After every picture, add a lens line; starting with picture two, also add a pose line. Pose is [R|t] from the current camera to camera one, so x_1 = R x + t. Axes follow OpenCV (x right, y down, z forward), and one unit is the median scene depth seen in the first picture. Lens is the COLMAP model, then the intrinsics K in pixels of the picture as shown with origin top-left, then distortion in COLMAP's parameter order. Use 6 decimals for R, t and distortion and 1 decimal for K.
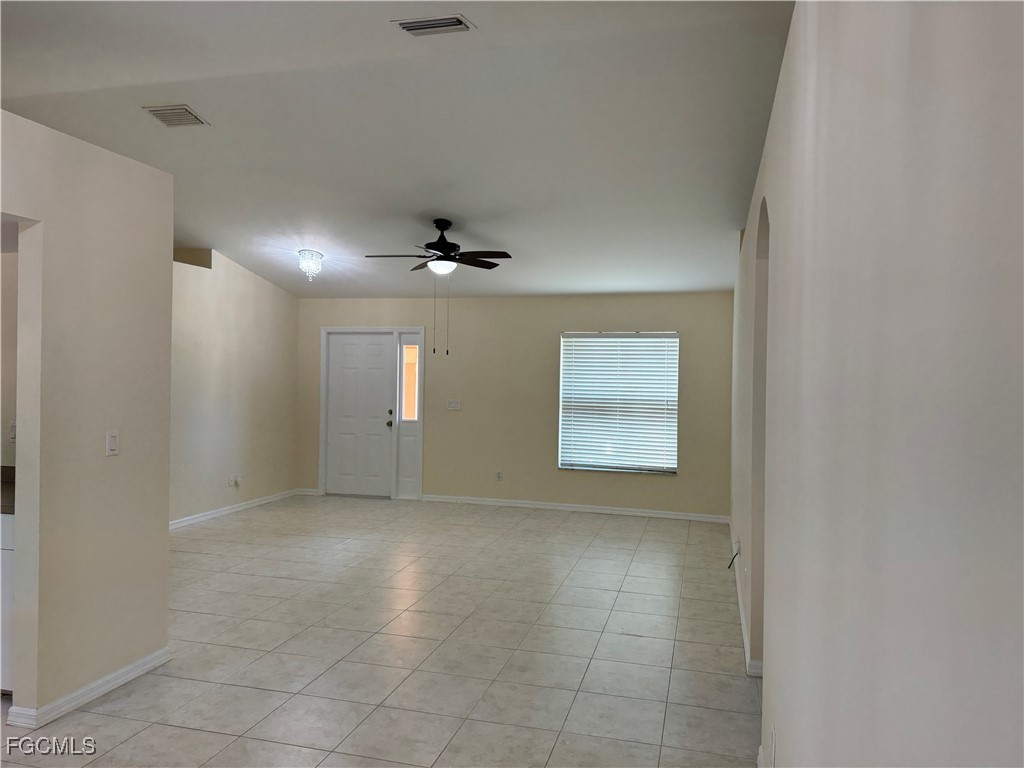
lens RADIAL K [[734.8, 0, 526.4], [0, 734.8, 373.0], [0, 0, 1]] dist [0.053844, -0.055811]
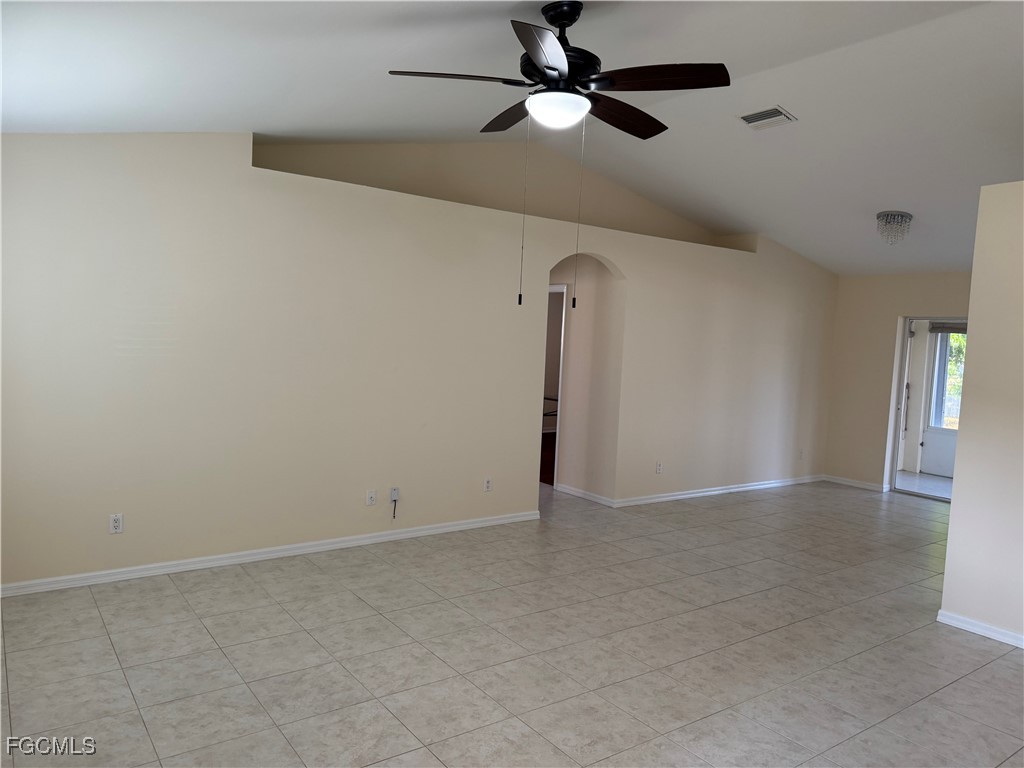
lens RADIAL K [[734.8, 0, 510.9], [0, 734.8, 374.2], [0, 0, 1]] dist [0.053844, -0.055811]
pose [[-0.771068, -0.089293, 0.630461, -0.518010], [-0.063603, 0.995968, 0.063272, -0.015482], [-0.633568, 0.008687, -0.773638, 1.794254]]
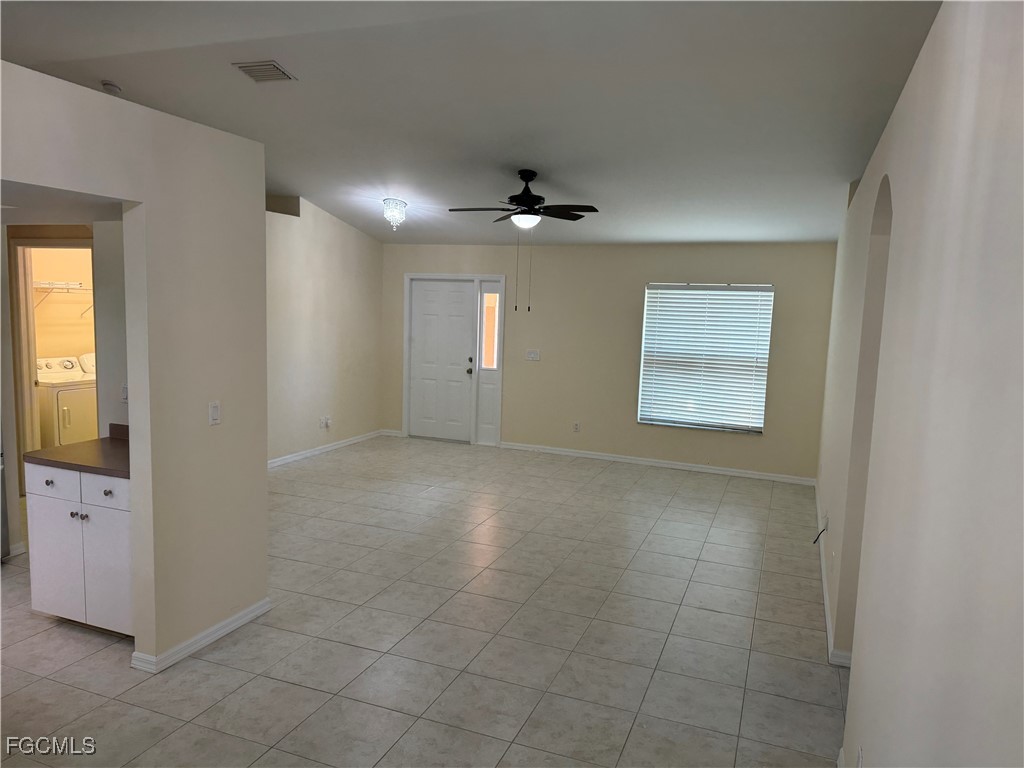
lens RADIAL K [[734.8, 0, 518.6], [0, 734.8, 384.3], [0, 0, 1]] dist [0.053844, -0.055811]
pose [[0.993203, 0.031228, -0.112130, -0.010470], [-0.018501, 0.993446, 0.112799, -0.050283], [0.114917, -0.109957, 0.987271, 0.014964]]
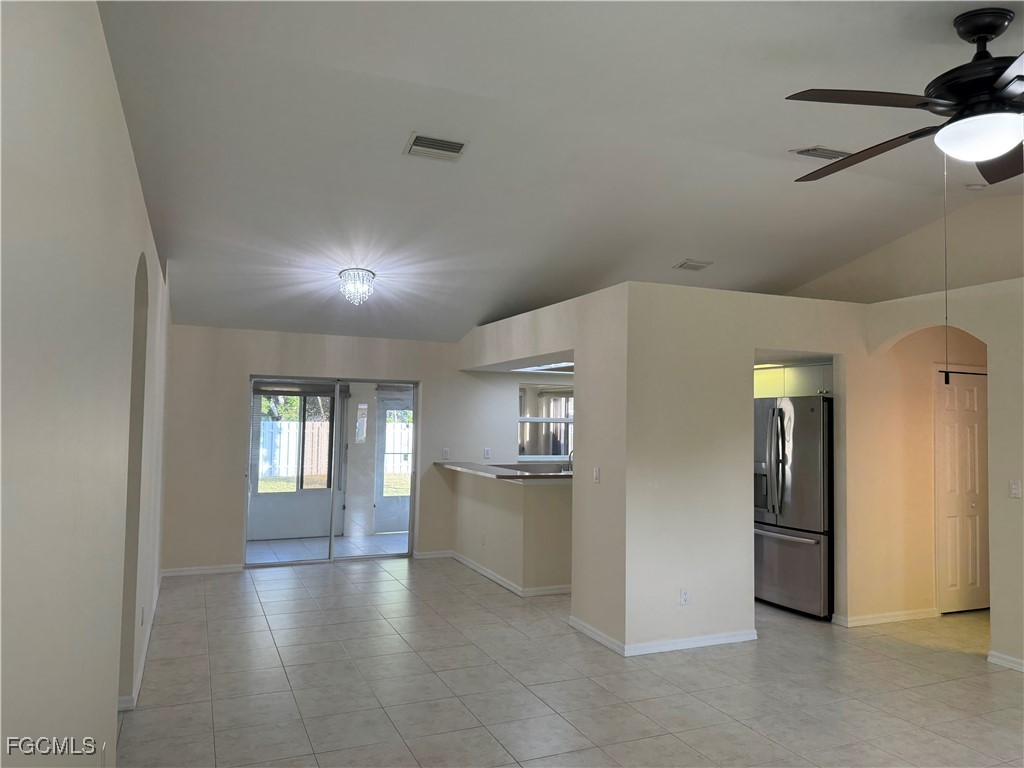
lens RADIAL K [[734.8, 0, 517.1], [0, 734.8, 391.1], [0, 0, 1]] dist [0.053844, -0.055811]
pose [[-0.789971, -0.050296, -0.611078, 0.367725], [-0.025547, 0.998464, -0.049154, -0.002429], [0.612612, -0.023219, -0.790043, 1.492577]]
